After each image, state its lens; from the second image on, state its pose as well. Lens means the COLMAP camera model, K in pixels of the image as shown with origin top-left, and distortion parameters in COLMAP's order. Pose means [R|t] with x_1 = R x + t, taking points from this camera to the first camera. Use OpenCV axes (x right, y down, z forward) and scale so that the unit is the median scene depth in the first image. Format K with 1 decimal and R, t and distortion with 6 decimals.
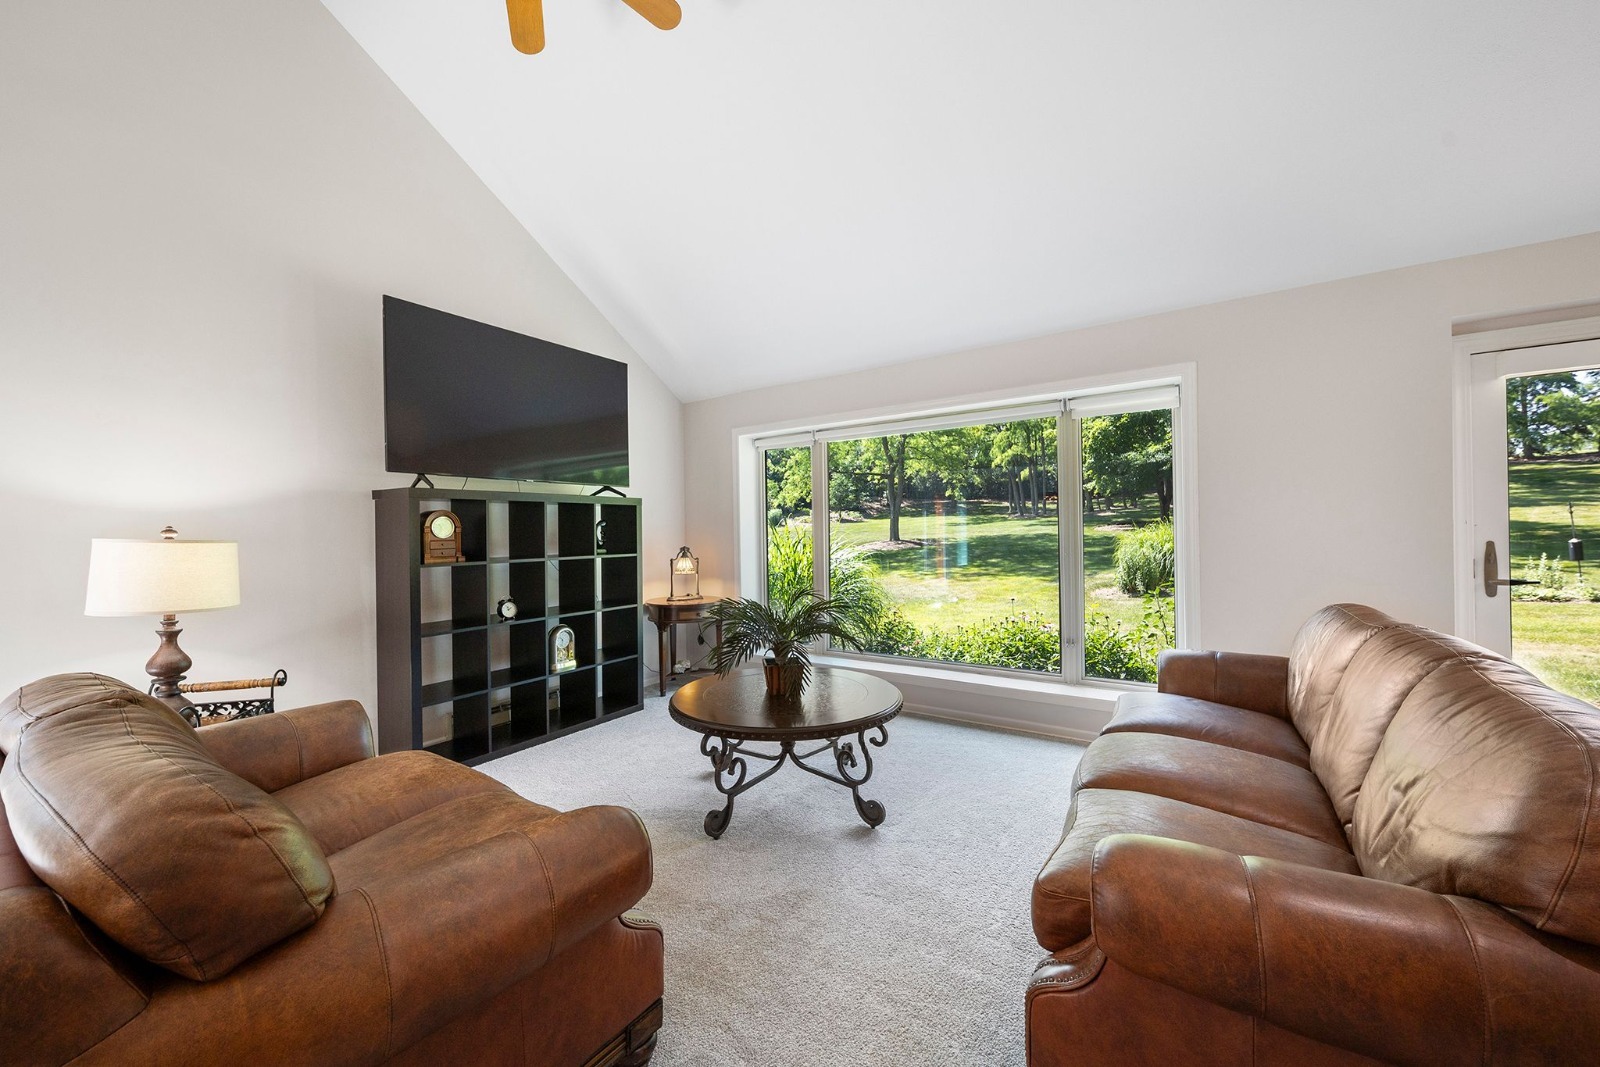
lens RADIAL K [[573.5, 0, 801.7], [0, 573.5, 535.0], [0, 0, 1]] dist [-0.002708, -0.000831]
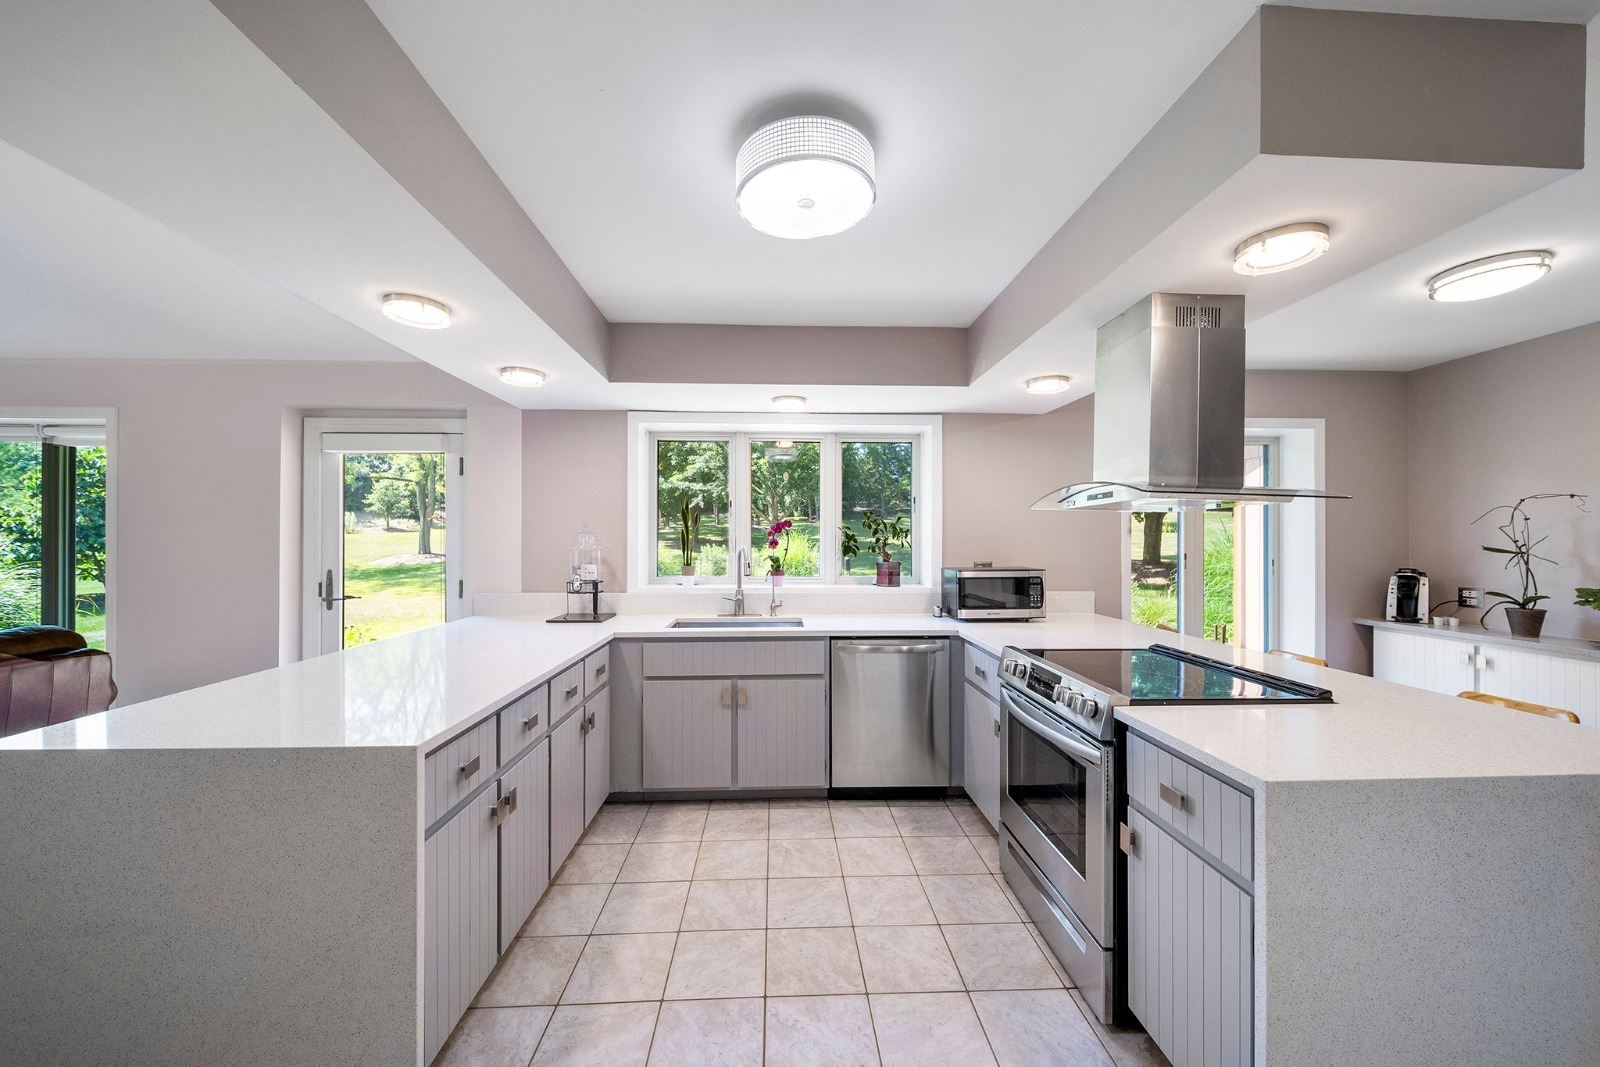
lens RADIAL K [[573.5, 0, 781.8], [0, 573.5, 542.2], [0, 0, 1]] dist [-0.002708, -0.000831]
pose [[0.818489, 0.019044, 0.574207, 0.823447], [-0.013534, 0.999812, -0.013868, -0.032922], [-0.574363, 0.003580, 0.818593, -0.474847]]
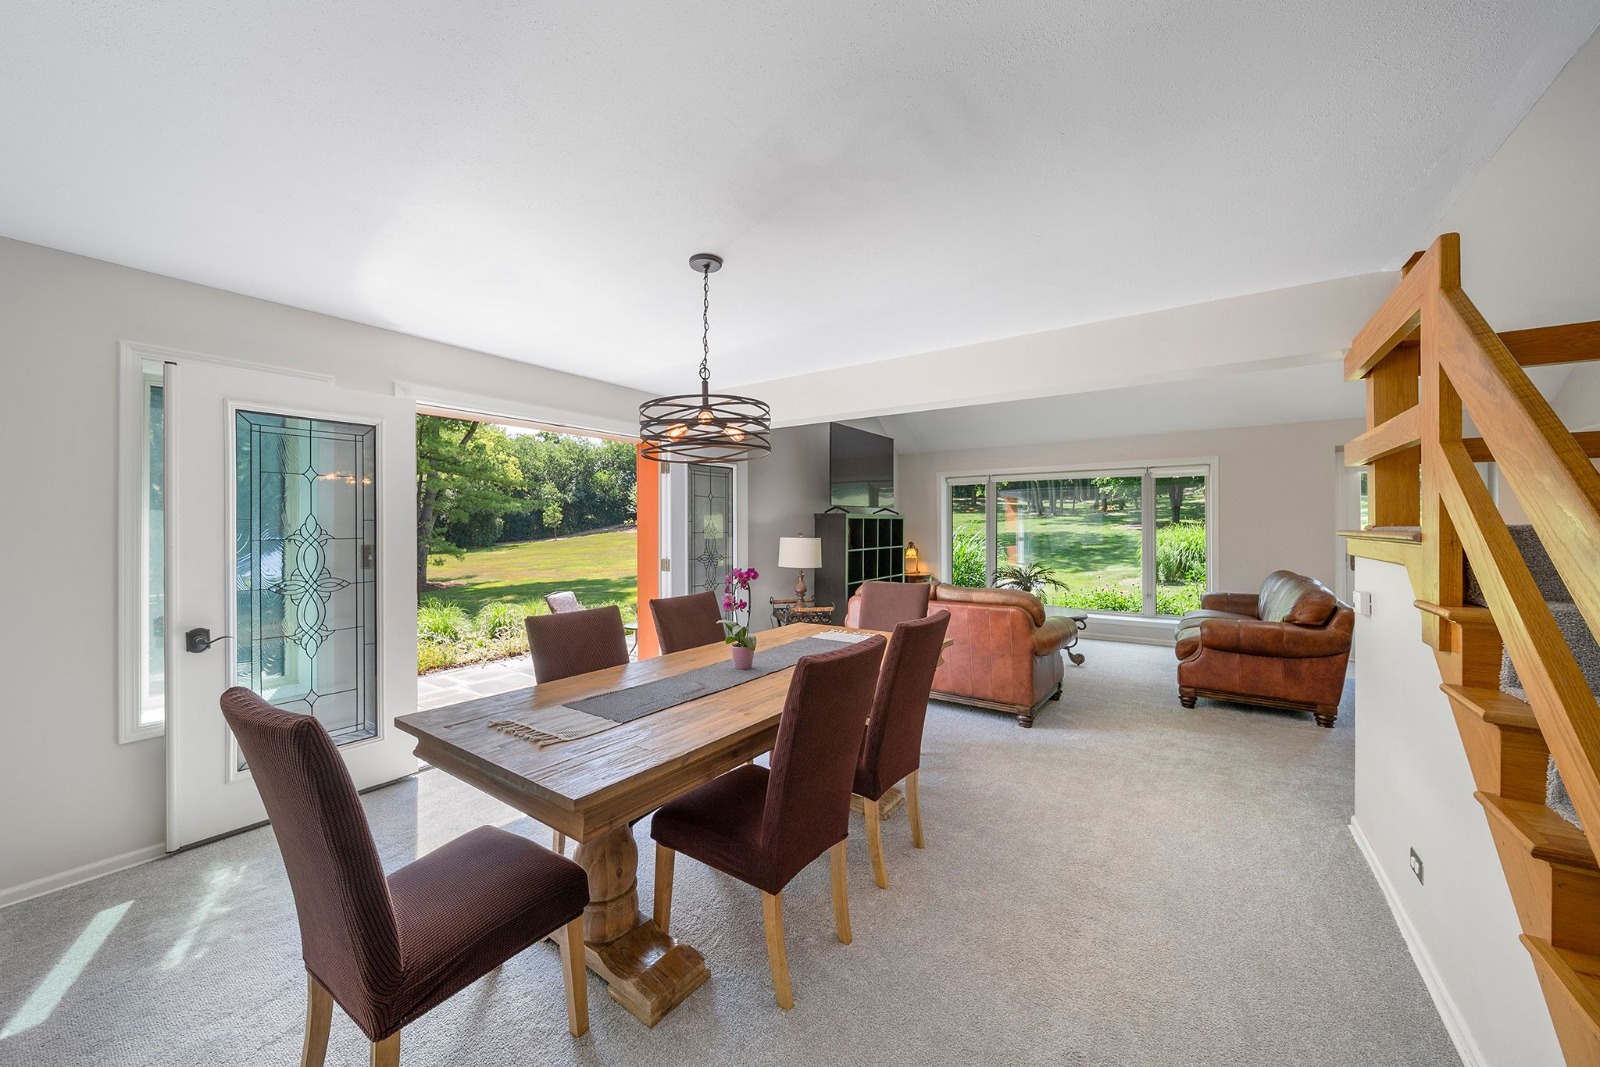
lens RADIAL K [[573.5, 0, 803.7], [0, 573.5, 524.0], [0, 0, 1]] dist [-0.002708, -0.000831]
pose [[0.999925, 0.011784, -0.003455, -0.585784], [-0.011813, 0.999894, -0.008509, -0.016040], [0.003354, 0.008549, 0.999958, -0.785695]]
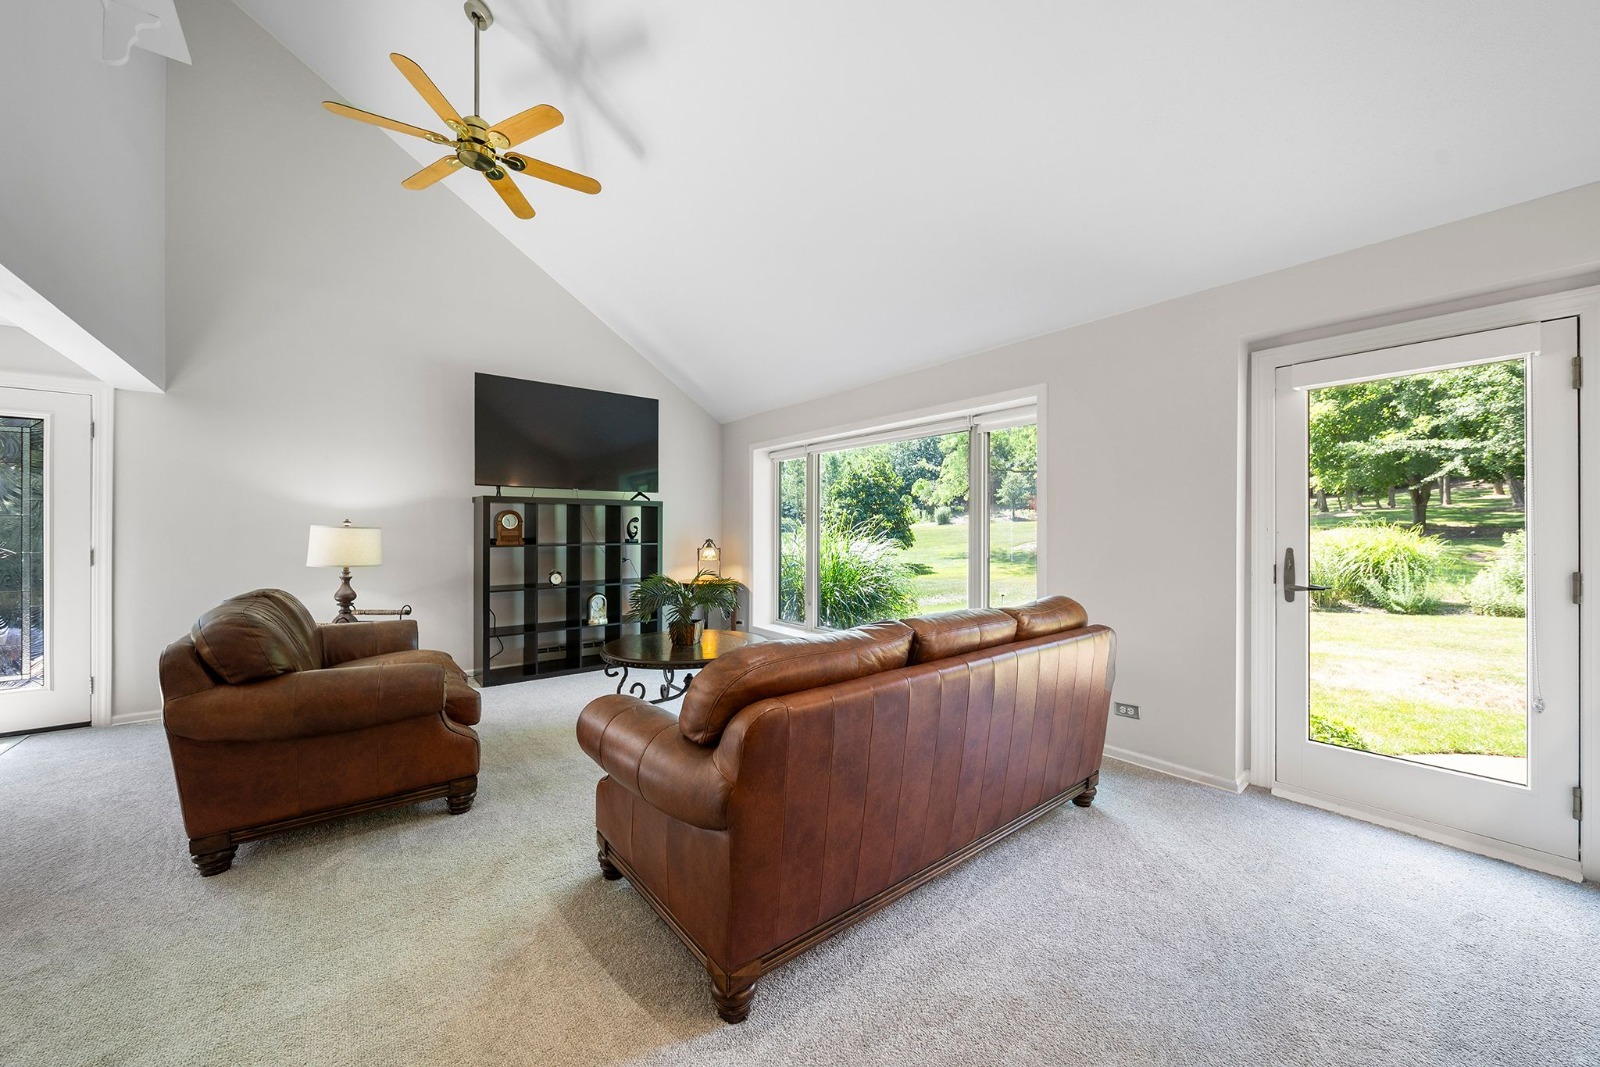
lens RADIAL K [[573.5, 0, 813.5], [0, 573.5, 527.9], [0, 0, 1]] dist [-0.002708, -0.000831]
pose [[0.955356, 0.016607, -0.294990, 0.435079], [-0.018729, 0.999815, -0.004371, -0.003533], [0.294863, 0.009701, 0.955490, -0.153101]]
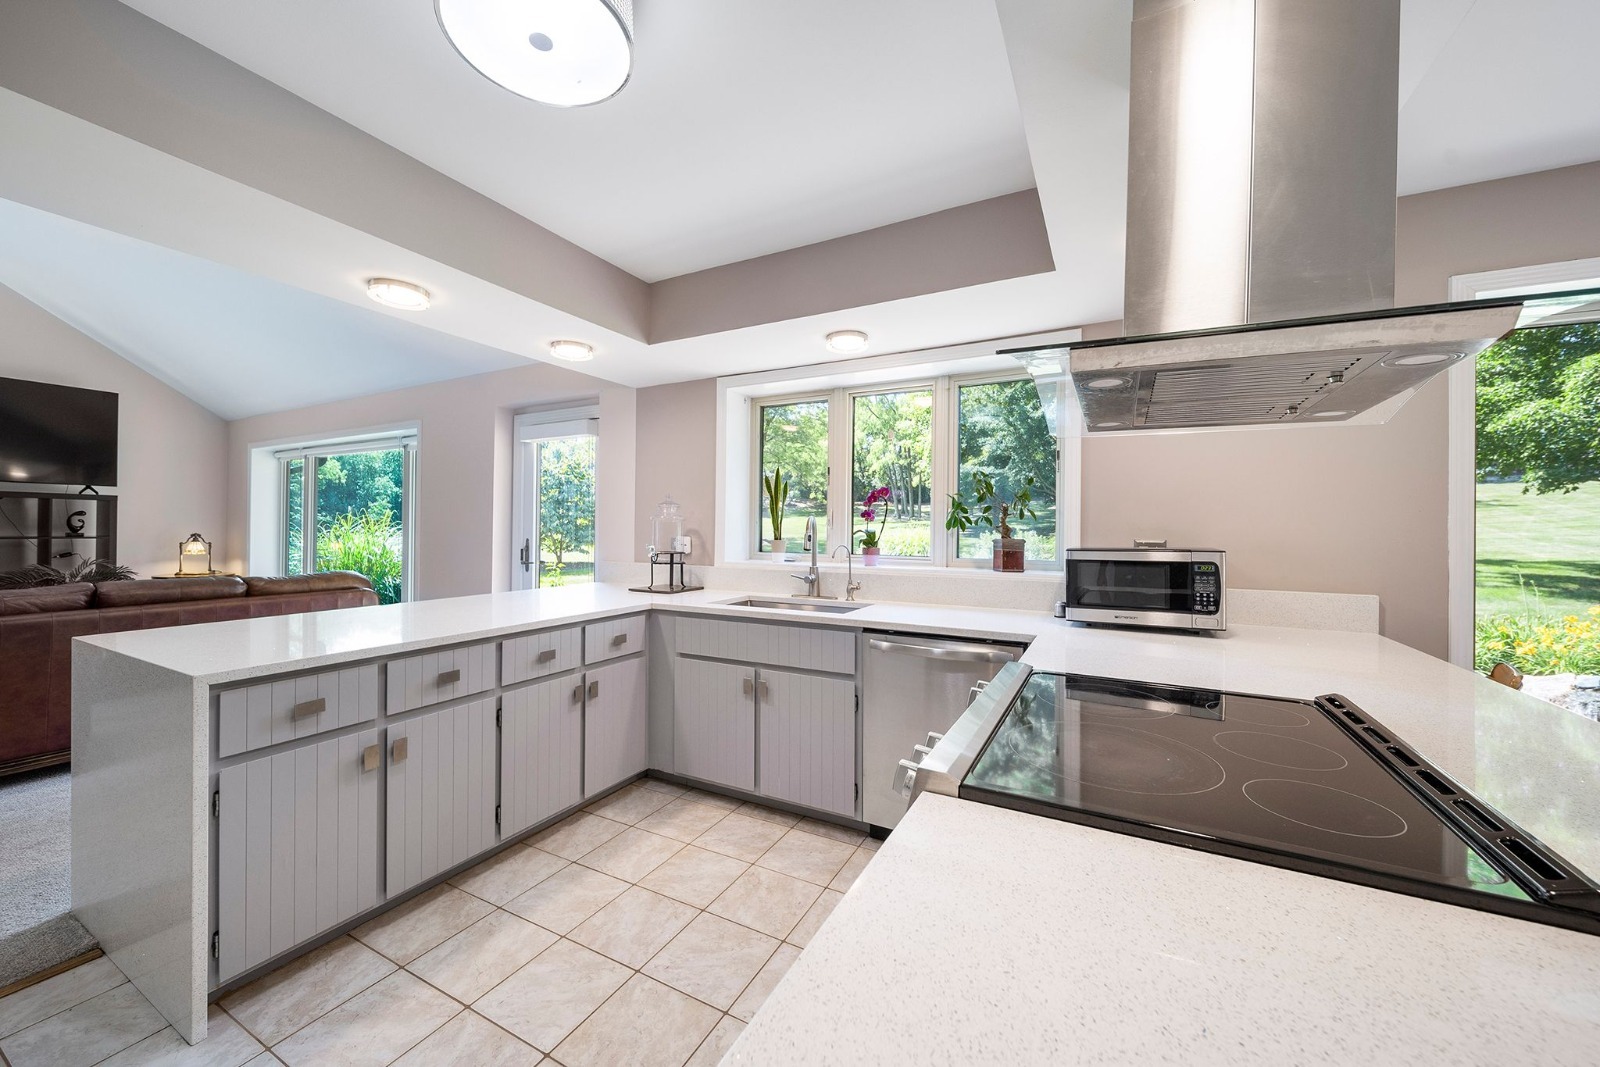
lens RADIAL K [[573.5, 0, 801.7], [0, 573.5, 525.7], [0, 0, 1]] dist [-0.002708, -0.000831]
pose [[0.994491, 0.027377, 0.101182, 1.158401], [-0.026142, 0.999567, -0.013507, -0.017182], [-0.101508, 0.010787, 0.994776, -0.476840]]
